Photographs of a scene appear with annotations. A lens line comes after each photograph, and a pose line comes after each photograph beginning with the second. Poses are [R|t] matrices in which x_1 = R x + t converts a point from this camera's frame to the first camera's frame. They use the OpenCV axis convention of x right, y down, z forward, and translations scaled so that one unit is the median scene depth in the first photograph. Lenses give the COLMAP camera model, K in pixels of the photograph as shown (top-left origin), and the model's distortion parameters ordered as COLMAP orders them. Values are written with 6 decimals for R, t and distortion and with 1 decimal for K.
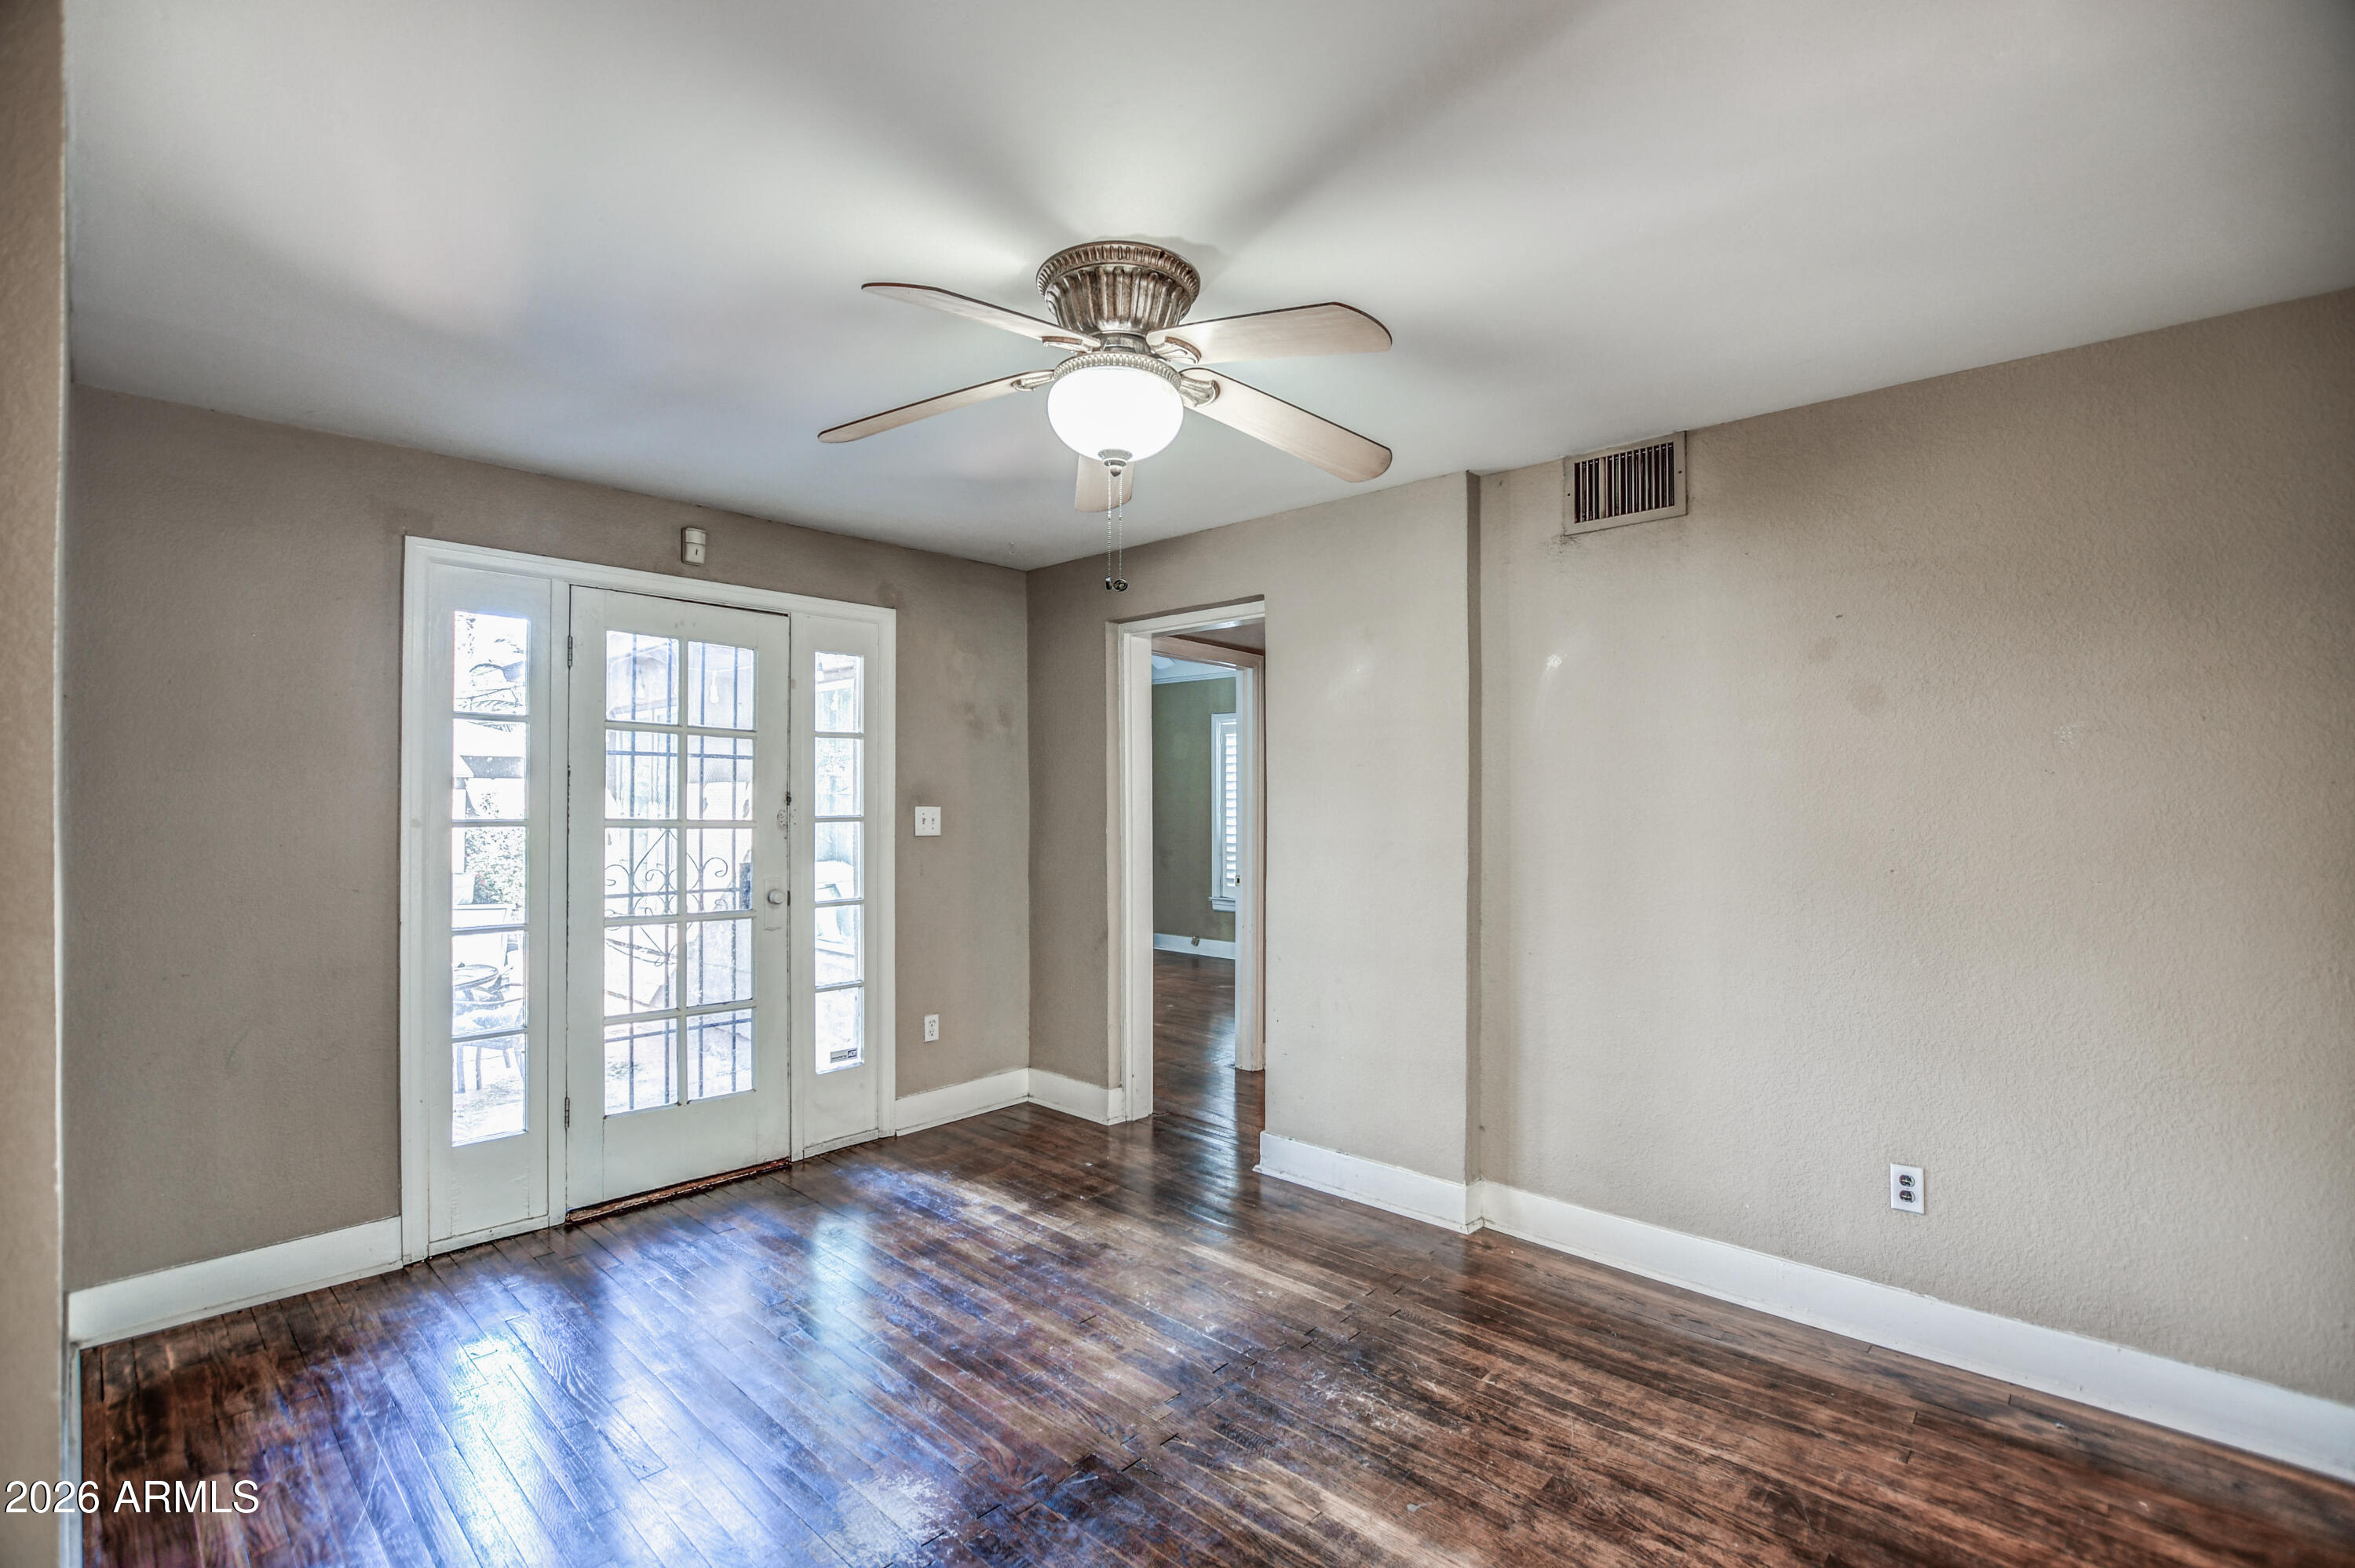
lens RADIAL K [[1051.1, 0, 1178.1], [0, 1051.1, 801.0], [0, 0, 1]] dist [-0.023727, 0.000976]
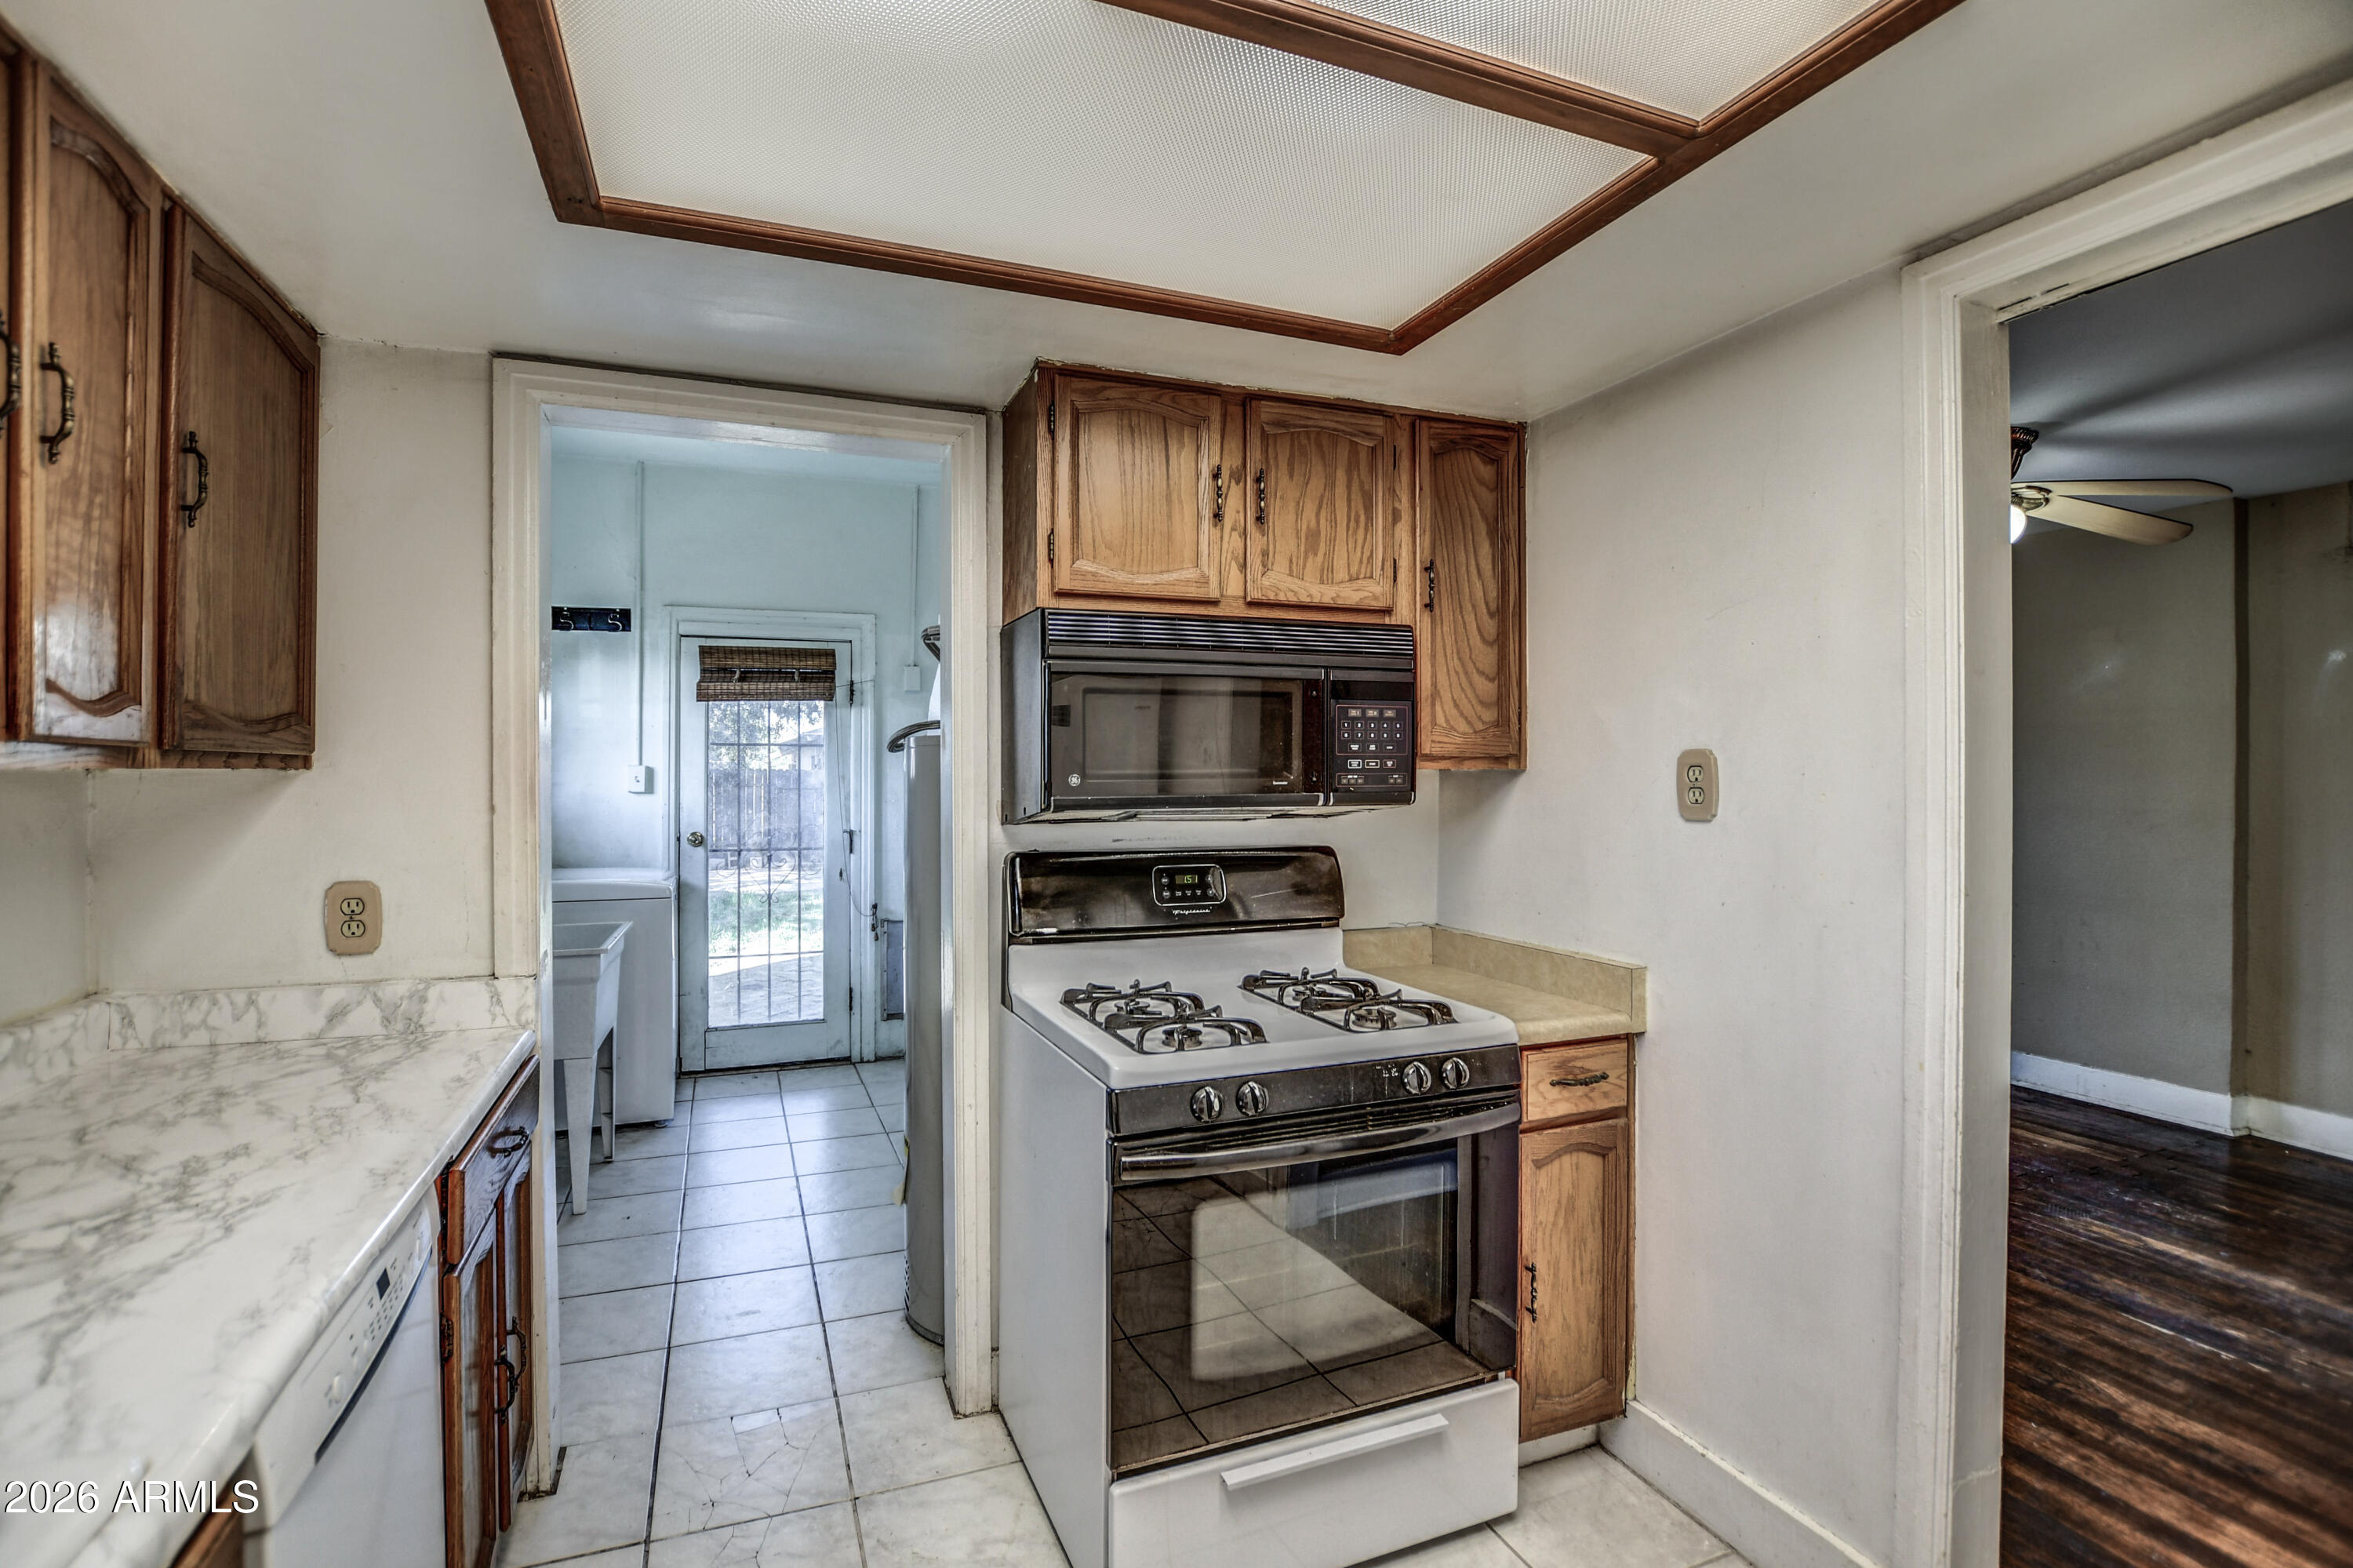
lens RADIAL K [[1033.8, 0, 1164.6], [0, 1033.8, 790.2], [0, 0, 1]] dist [-0.015897, 0.000375]
pose [[0.887903, -0.001402, -0.460029, -0.341929], [0.005149, 0.999963, 0.006891, 0.004301], [0.460003, -0.008487, 0.887877, -0.734219]]
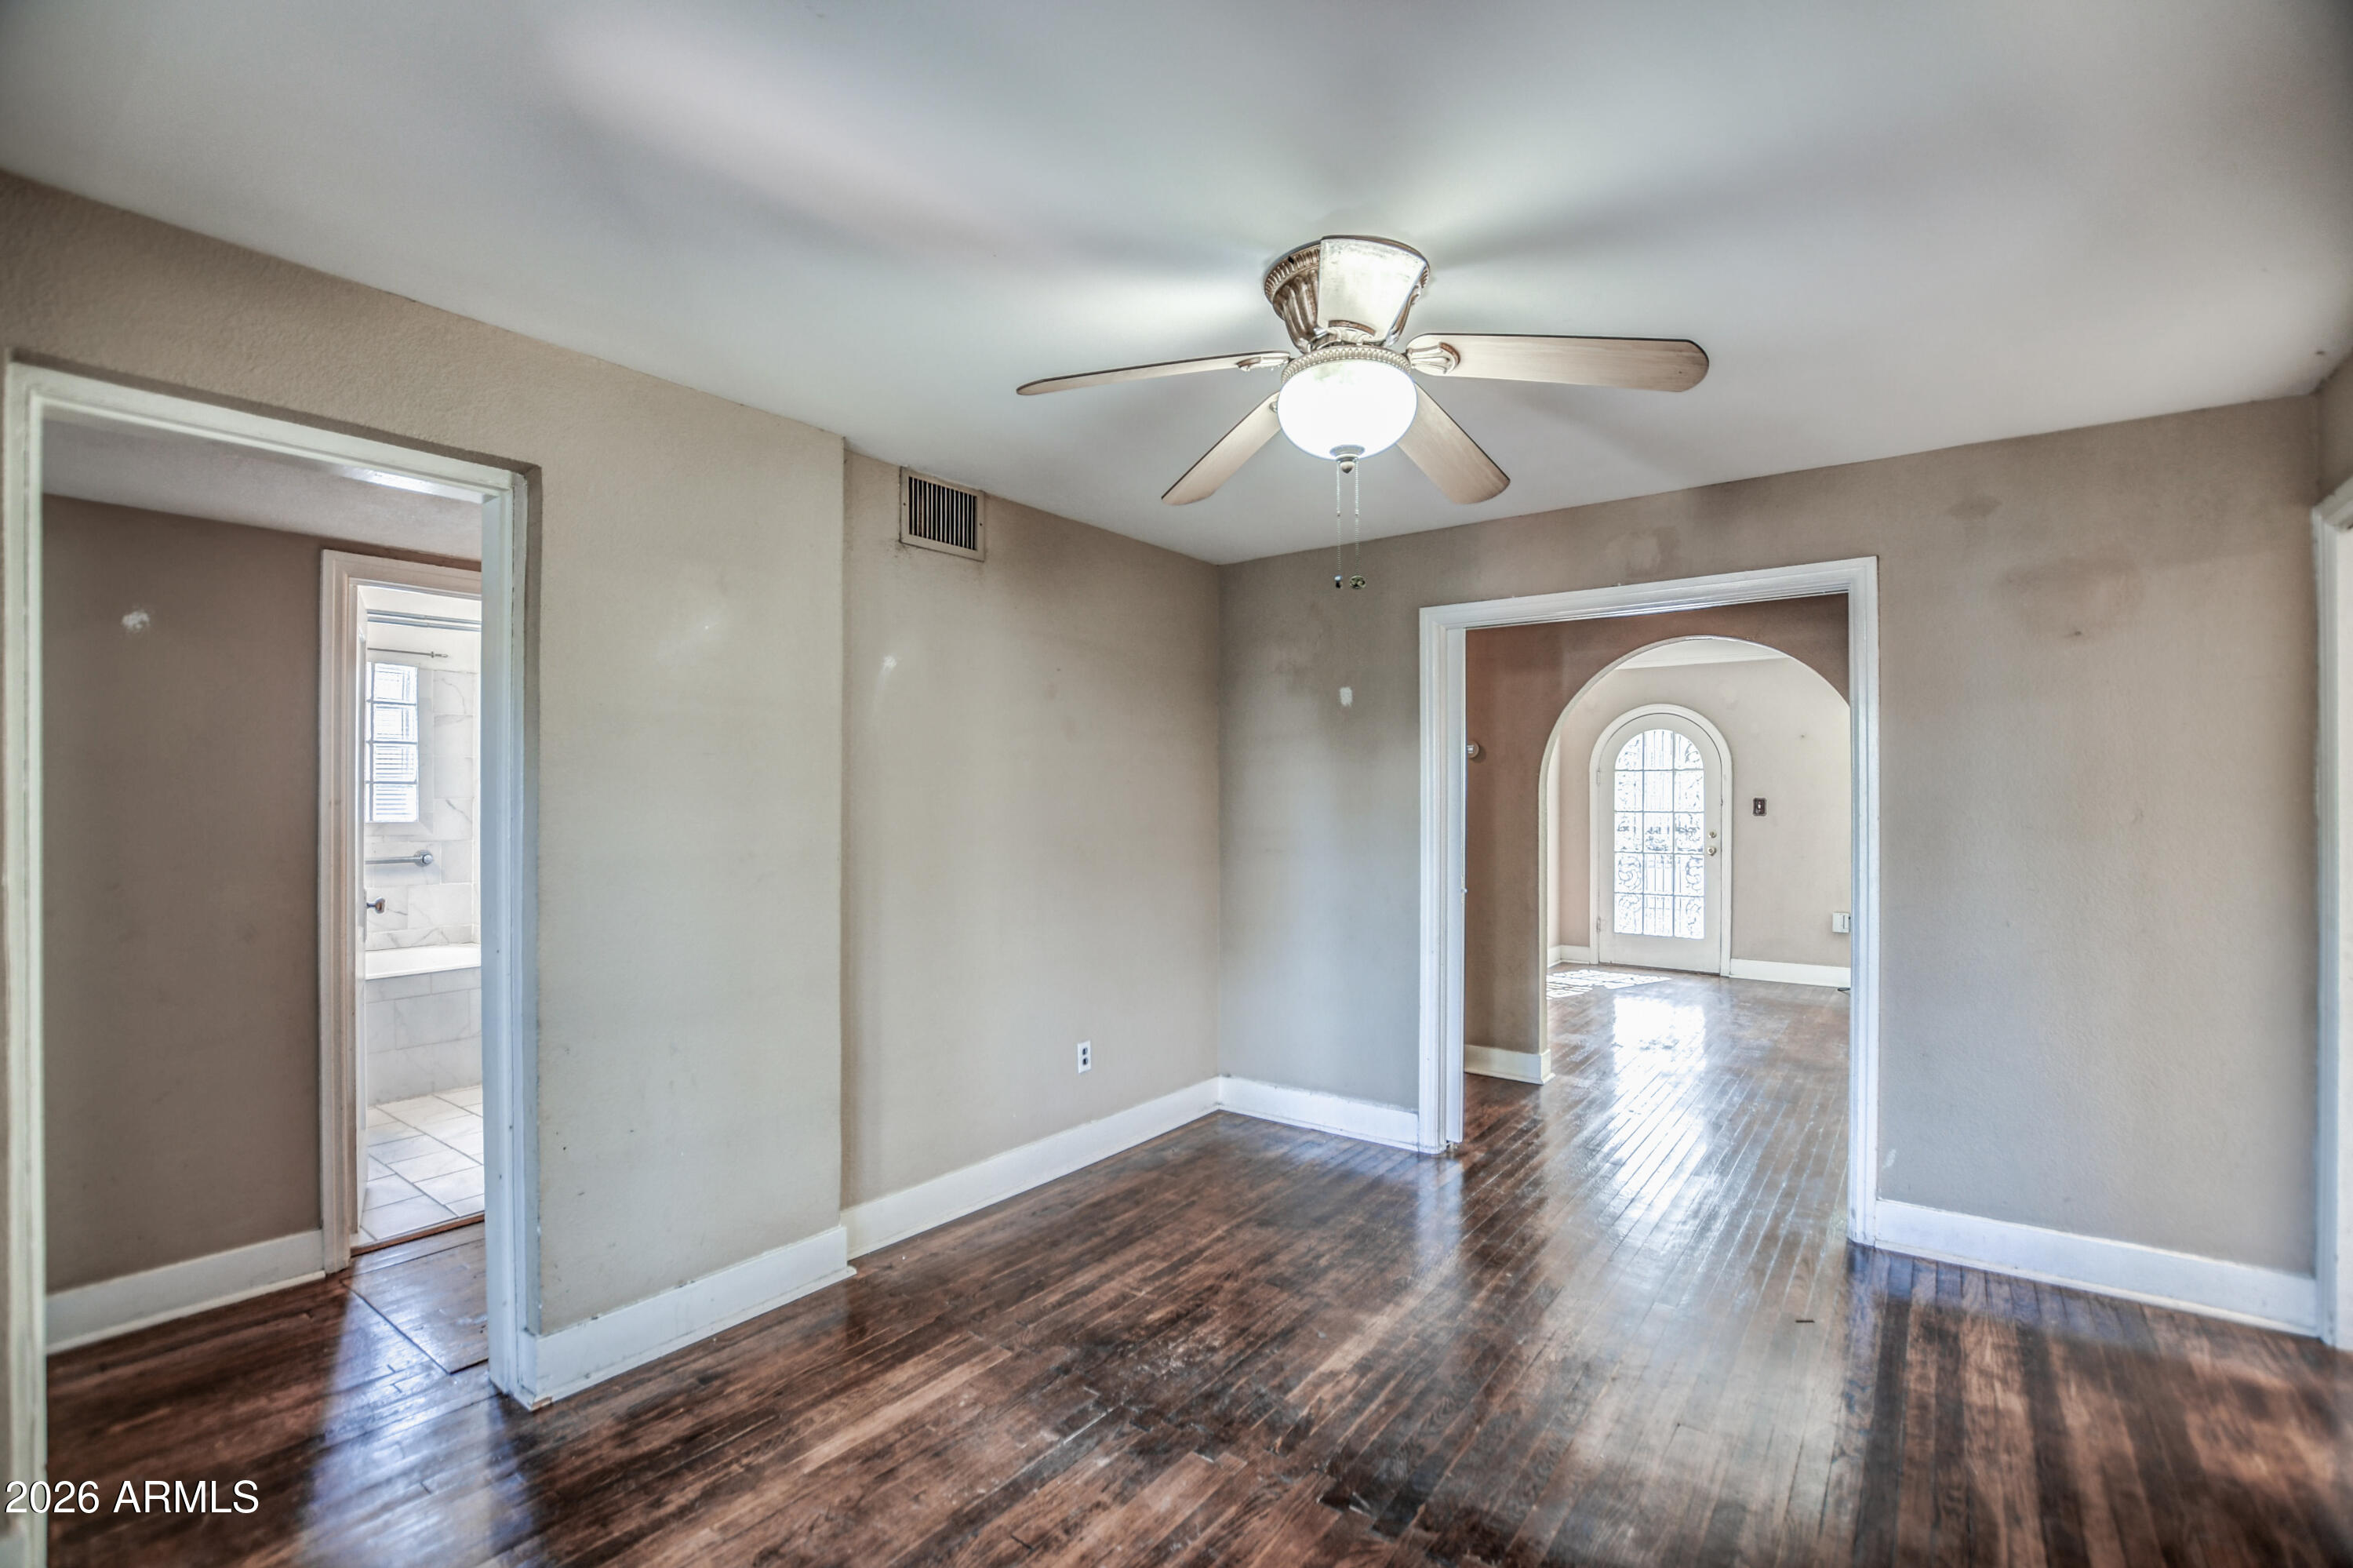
lens RADIAL K [[1050.4, 0, 1177.1], [0, 1050.4, 801.0], [0, 0, 1]] dist [-0.023727, 0.000976]
pose [[-0.109923, 0.000350, 0.993940, -0.823070], [-0.000573, 1.000000, -0.000416, 0.001044], [-0.993940, -0.000615, -0.109922, 1.018108]]
